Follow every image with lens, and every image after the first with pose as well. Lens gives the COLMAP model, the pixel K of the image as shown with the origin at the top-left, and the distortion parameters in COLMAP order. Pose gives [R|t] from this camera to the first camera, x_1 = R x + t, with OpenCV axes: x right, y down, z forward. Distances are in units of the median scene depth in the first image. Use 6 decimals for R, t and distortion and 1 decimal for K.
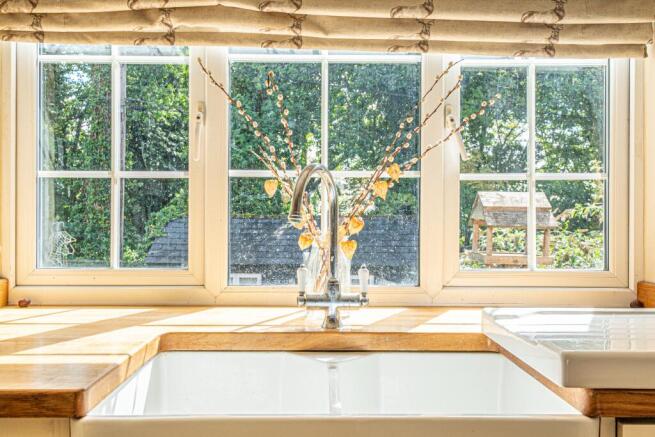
lens RADIAL K [[652.9, 0, 327.5], [0, 652.9, 218.5], [0, 0, 1]] dist [0.016352, 0.005864]
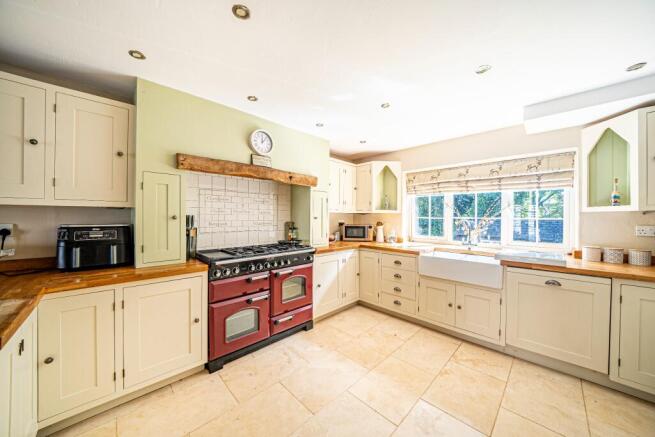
lens RADIAL K [[226.7, 0, 327.5], [0, 226.7, 218.5], [0, 0, 1]] dist [-0.027488, 0.003369]
pose [[0.694228, 0.004406, -0.719741, 0.419244], [-0.001857, 0.999989, 0.004330, -0.072621], [0.719752, -0.001669, 0.694229, -0.866753]]
